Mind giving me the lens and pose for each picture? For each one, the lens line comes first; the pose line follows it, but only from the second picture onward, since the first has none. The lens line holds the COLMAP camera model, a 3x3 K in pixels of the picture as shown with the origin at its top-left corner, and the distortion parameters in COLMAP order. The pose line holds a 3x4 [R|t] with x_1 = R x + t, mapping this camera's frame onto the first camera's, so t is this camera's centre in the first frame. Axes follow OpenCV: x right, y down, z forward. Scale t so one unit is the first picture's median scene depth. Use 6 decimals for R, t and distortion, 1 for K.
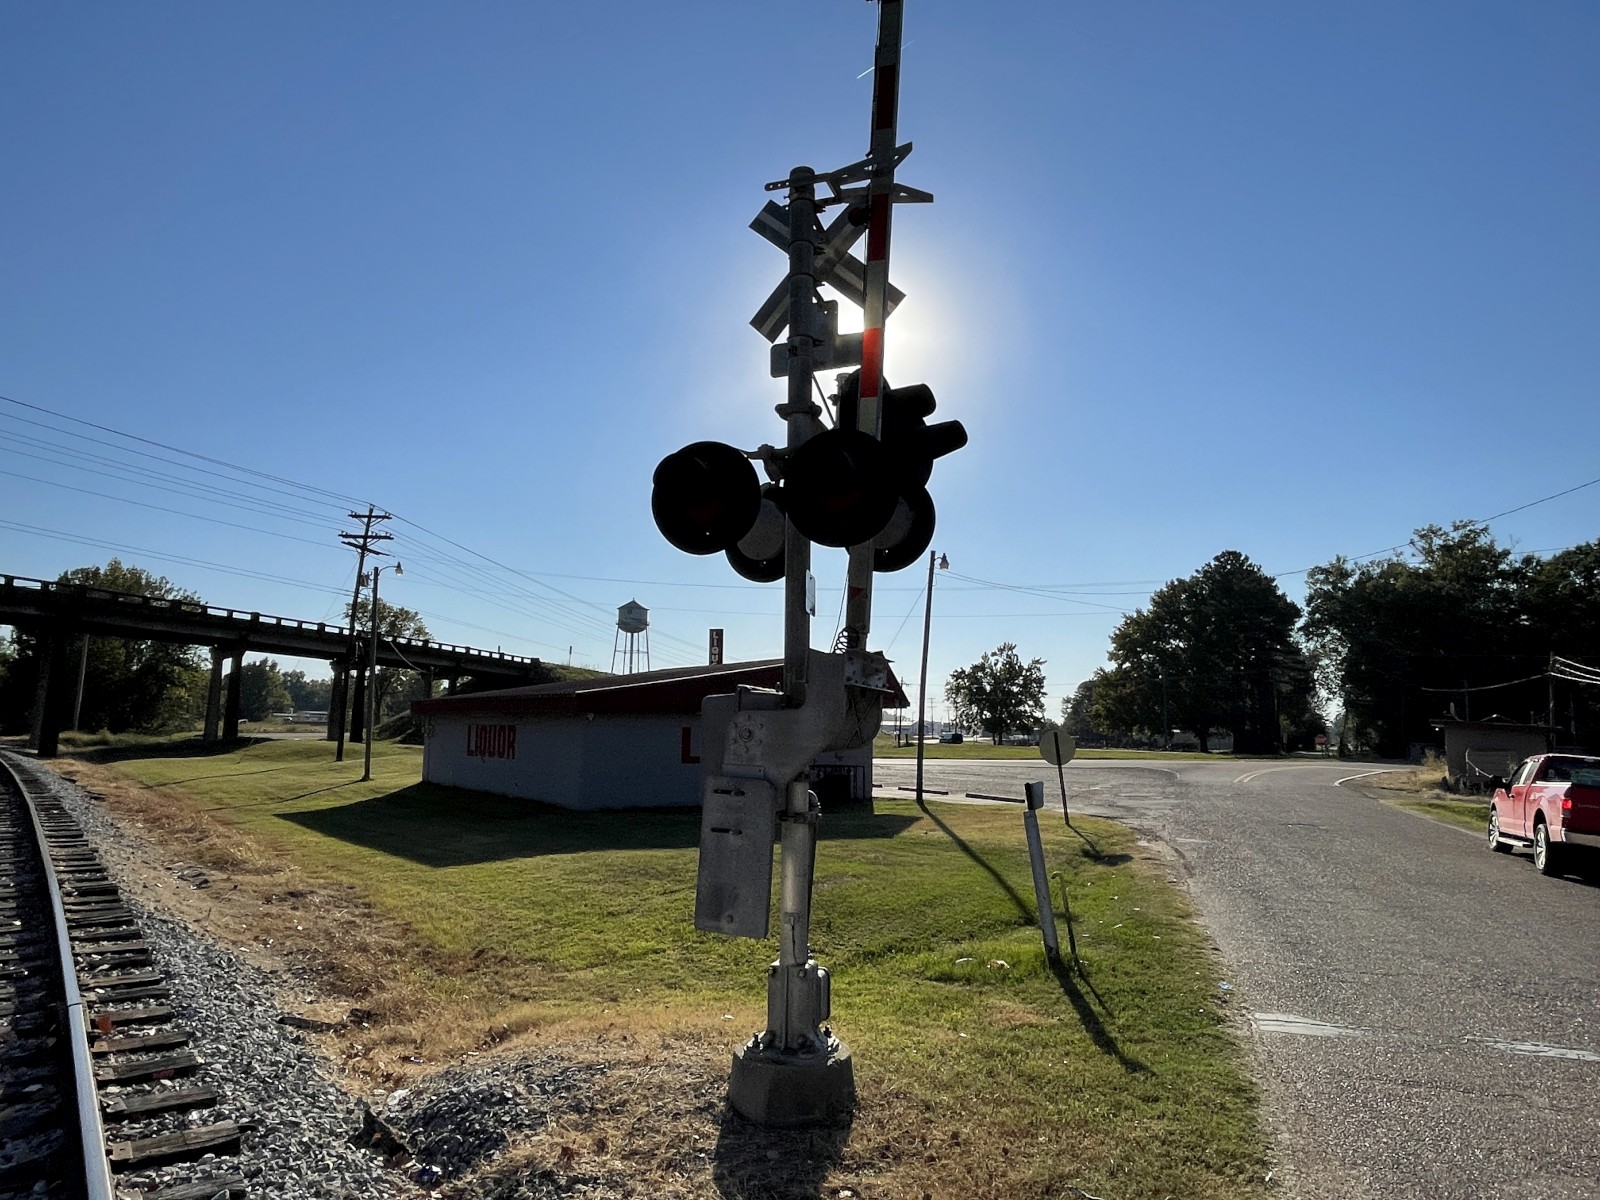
lens RADIAL K [[1011.0, 0, 808.6], [0, 1011.0, 597.9], [0, 0, 1]] dist [0.001783, -0.001081]
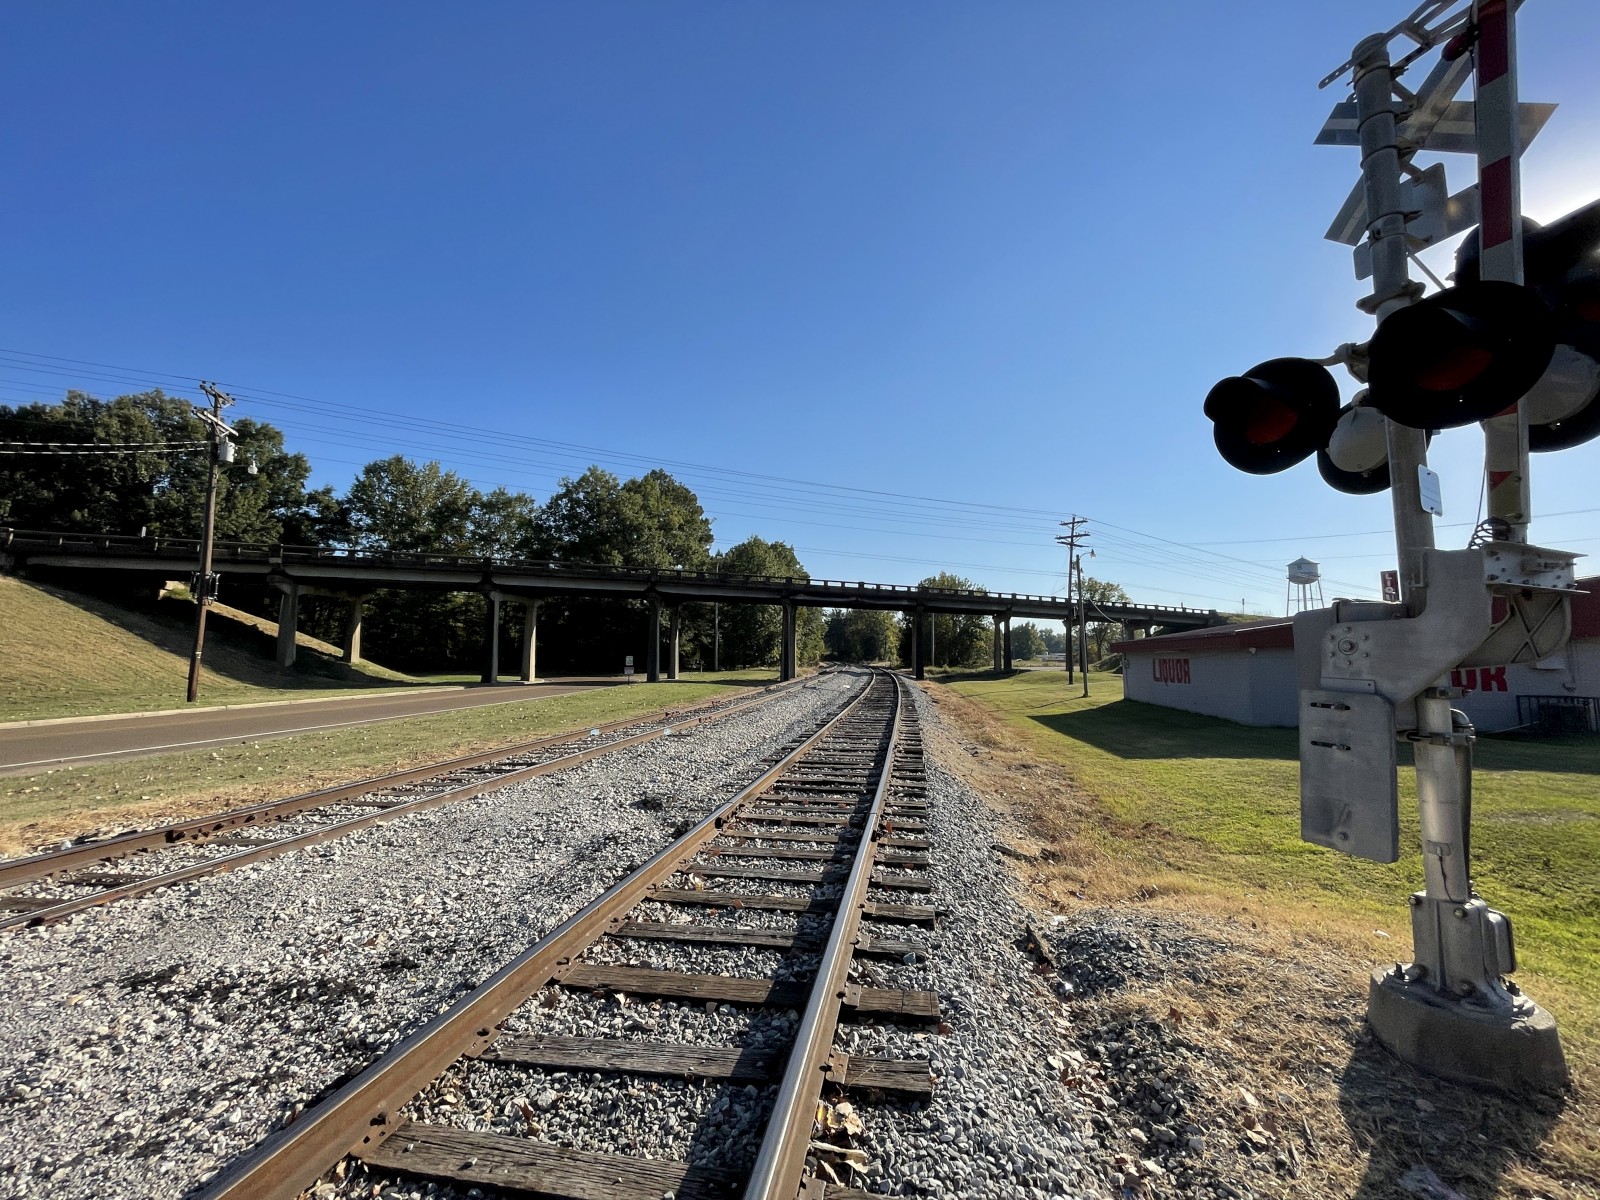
lens RADIAL K [[651.7, 0, 800.0], [0, 651.7, 600.0], [0, 0, 1]] dist [-0.002050, 0.000662]
pose [[0.660331, -0.079929, -0.746709, 0.037975], [0.099924, 0.994830, -0.018123, 0.031362], [0.744297, -0.062647, 0.664904, 0.128628]]
